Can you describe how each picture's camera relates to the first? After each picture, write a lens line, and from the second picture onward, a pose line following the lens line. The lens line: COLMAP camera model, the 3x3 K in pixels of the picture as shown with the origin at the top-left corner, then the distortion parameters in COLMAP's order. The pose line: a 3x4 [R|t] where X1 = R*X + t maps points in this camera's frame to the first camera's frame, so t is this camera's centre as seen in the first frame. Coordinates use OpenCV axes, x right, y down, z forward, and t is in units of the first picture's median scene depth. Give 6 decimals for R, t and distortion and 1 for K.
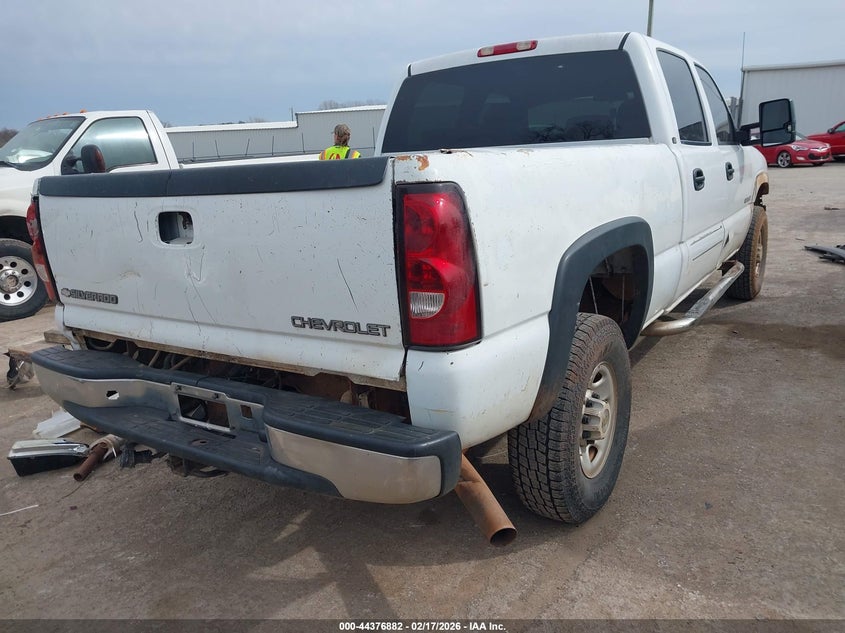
lens RADIAL K [[659.3, 0, 424.2], [0, 659.3, 320.6], [0, 0, 1]] dist [0.032229, -0.008672]
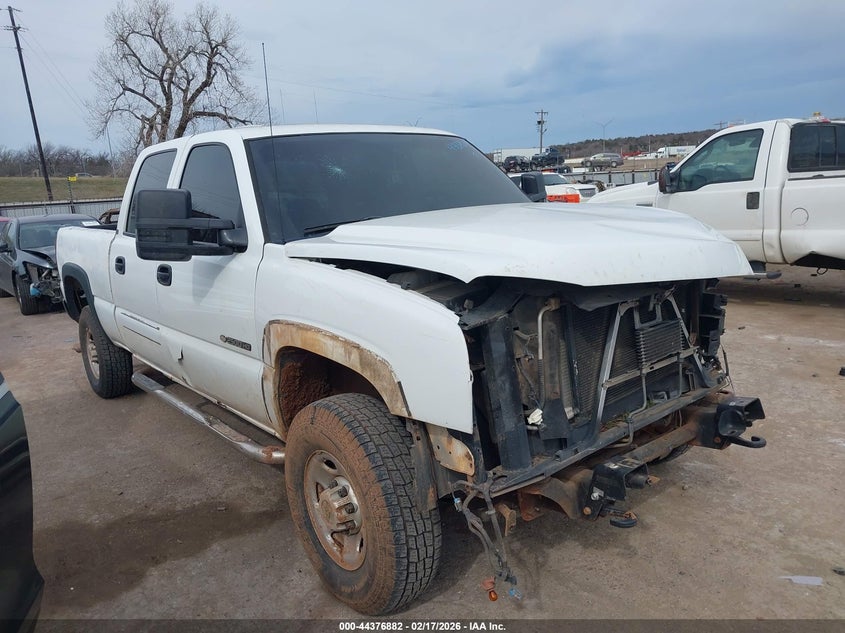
lens RADIAL K [[659.3, 0, 424.8], [0, 659.3, 316.5], [0, 0, 1]] dist [0.032229, -0.008672]
pose [[-0.304797, 0.251344, -0.918654, 1.316961], [-0.164339, 0.936203, 0.310671, -0.566207], [0.938132, 0.245662, -0.244046, 1.742533]]
